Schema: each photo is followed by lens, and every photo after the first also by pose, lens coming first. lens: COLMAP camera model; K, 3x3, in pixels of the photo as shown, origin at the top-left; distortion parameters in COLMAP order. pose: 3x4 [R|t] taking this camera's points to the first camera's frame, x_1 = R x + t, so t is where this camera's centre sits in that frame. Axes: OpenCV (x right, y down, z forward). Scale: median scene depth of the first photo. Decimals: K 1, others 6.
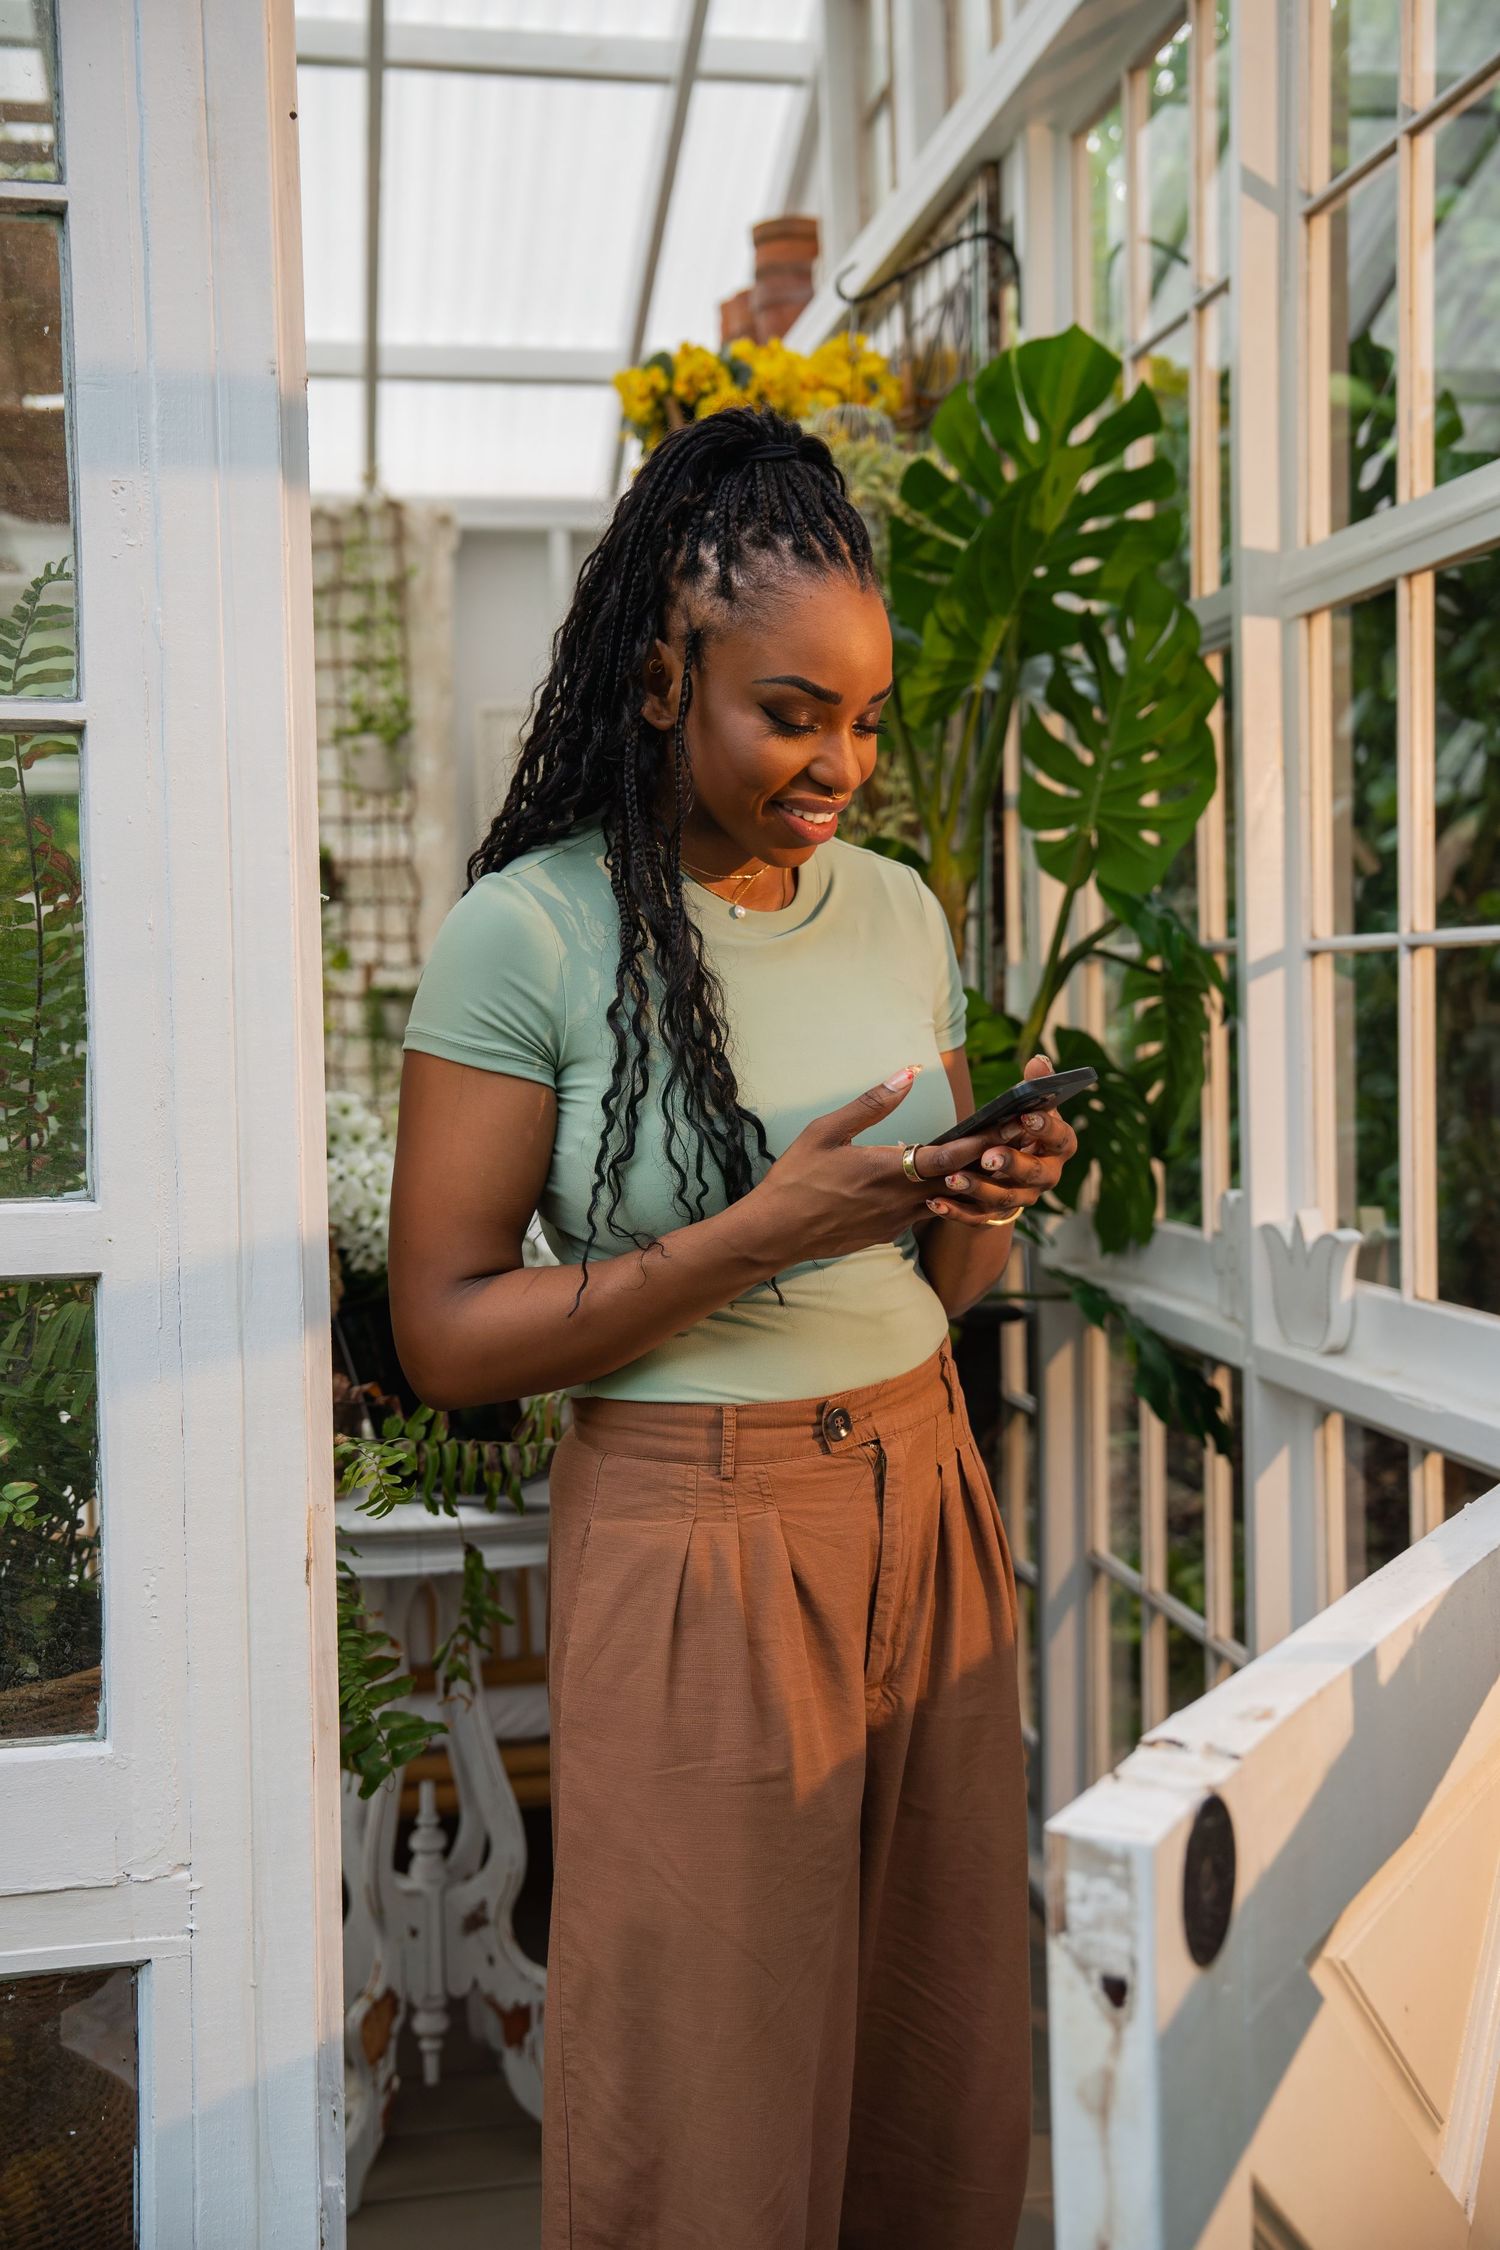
lens RADIAL K [[2400.3, 0, 751.8], [0, 2400.3, 1100.2], [0, 0, 1]] dist [0.011557, 0.008766]
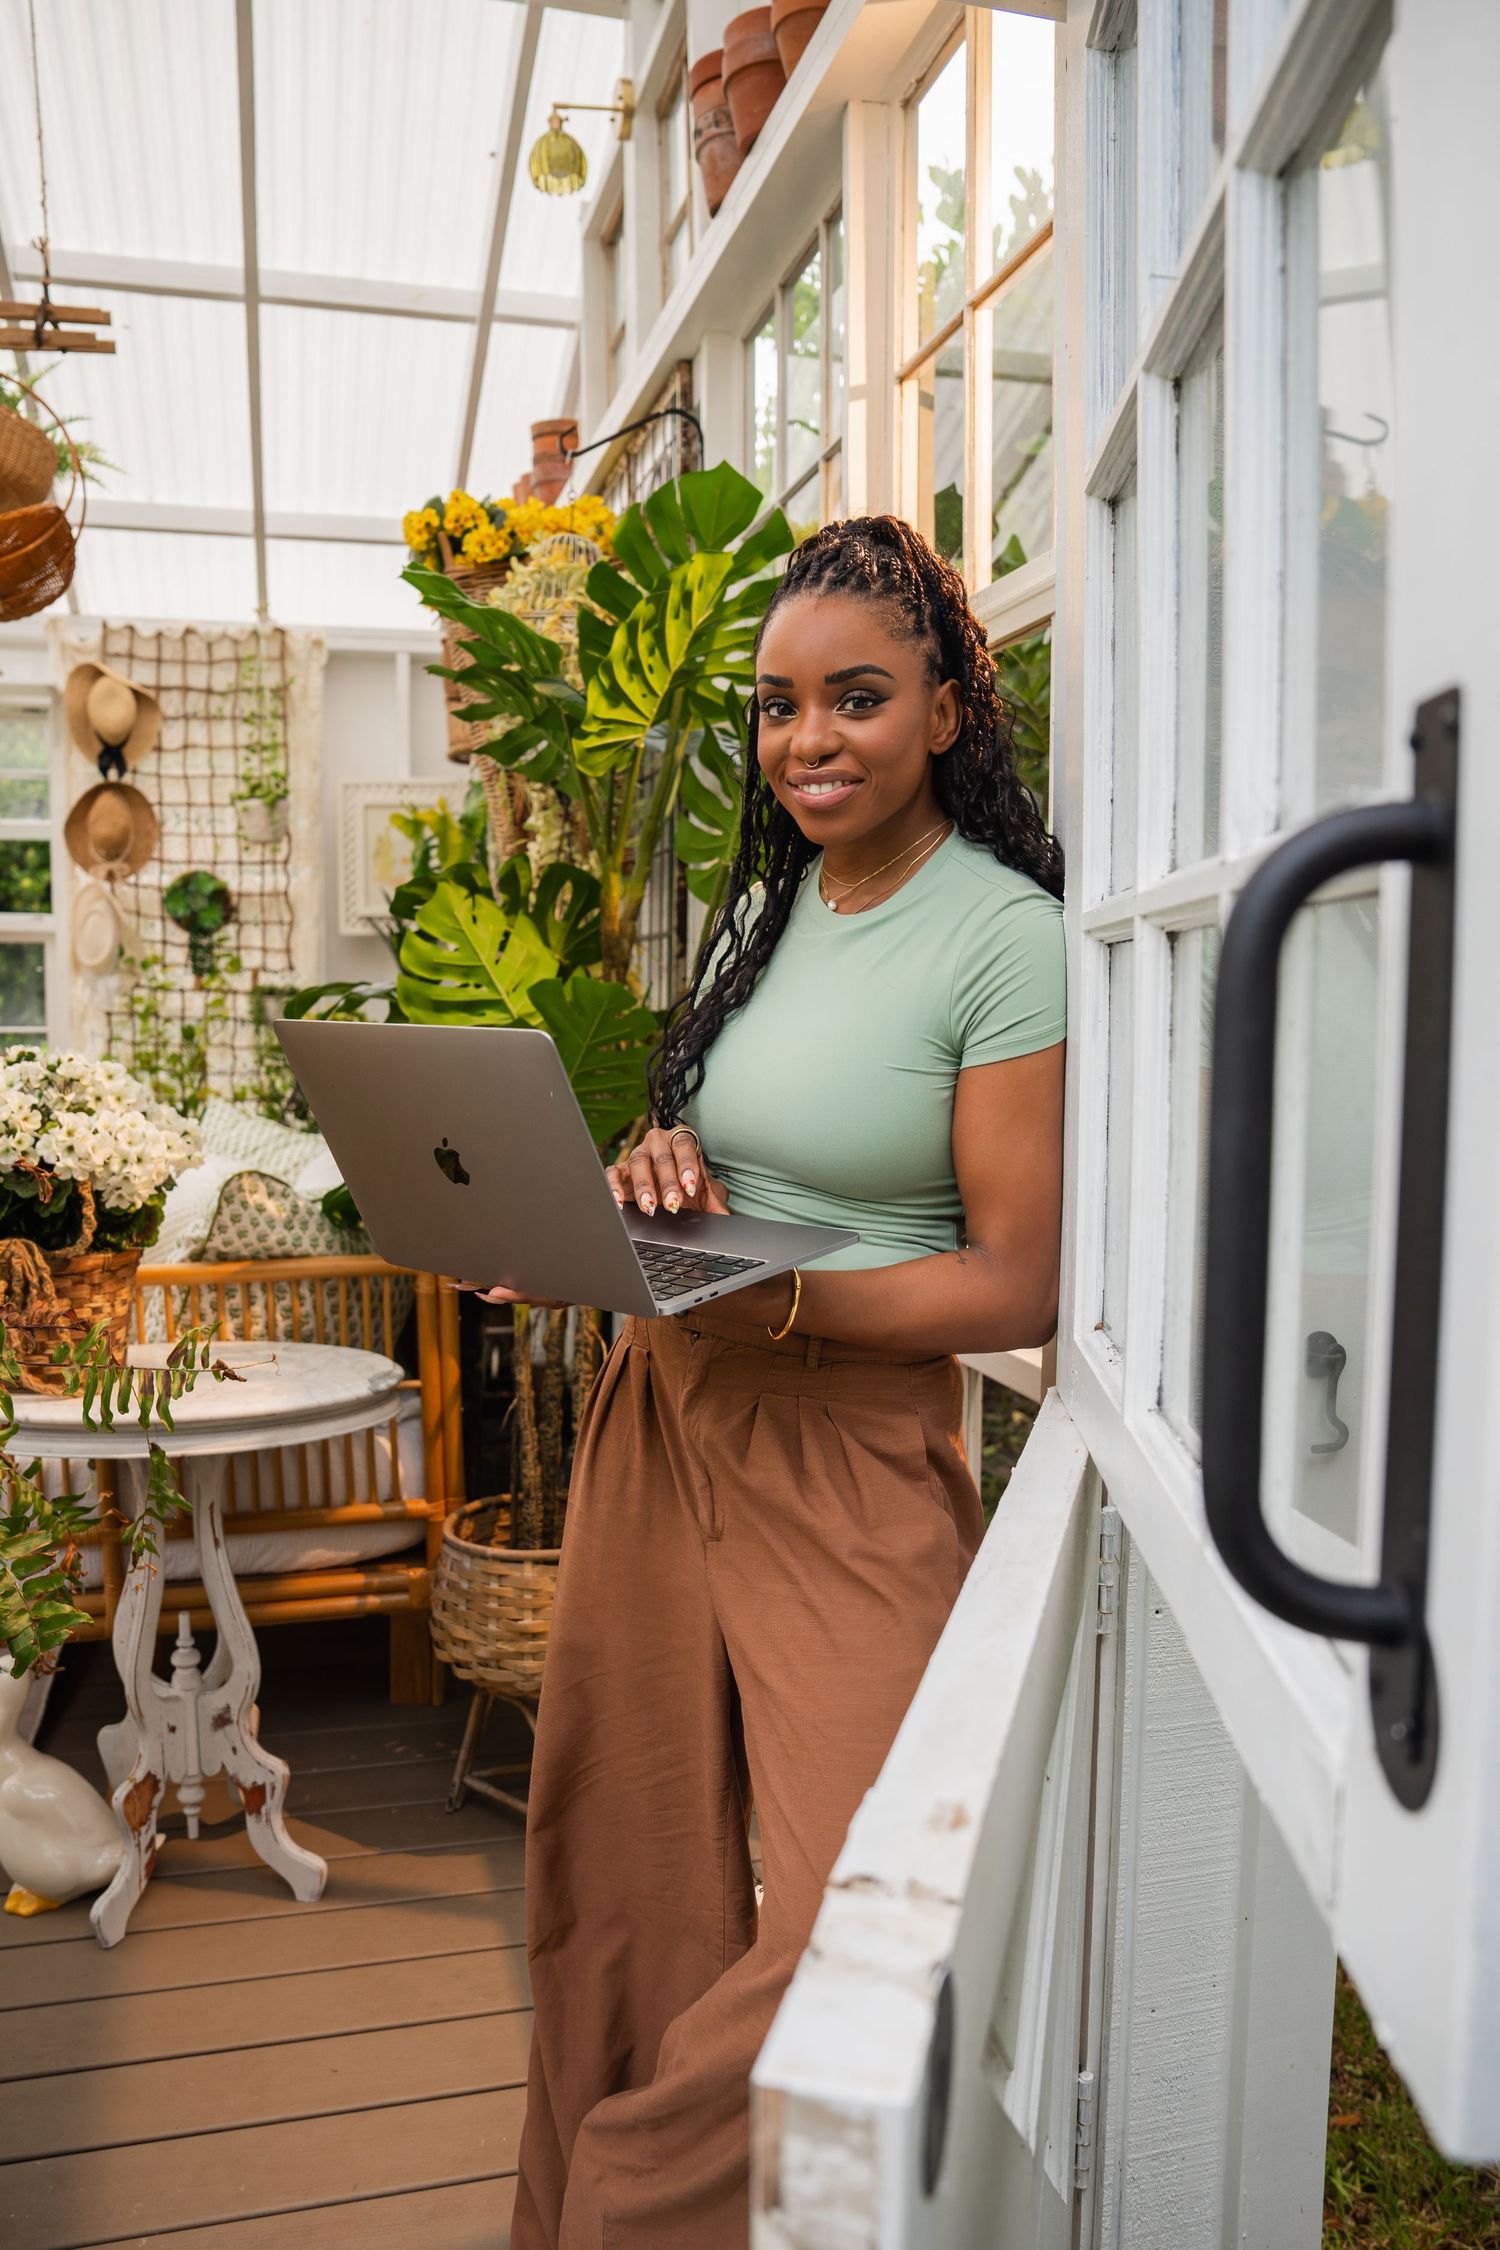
lens RADIAL K [[1578.5, 0, 750.0], [0, 1578.5, 1125.0], [0, 0, 1]] dist [-0.003847, -0.186205]
pose [[0.995970, 0.014931, 0.088440, 0.050783], [-0.017564, 0.999423, 0.029077, 0.000979], [-0.087955, -0.030514, 0.995657, 0.105913]]
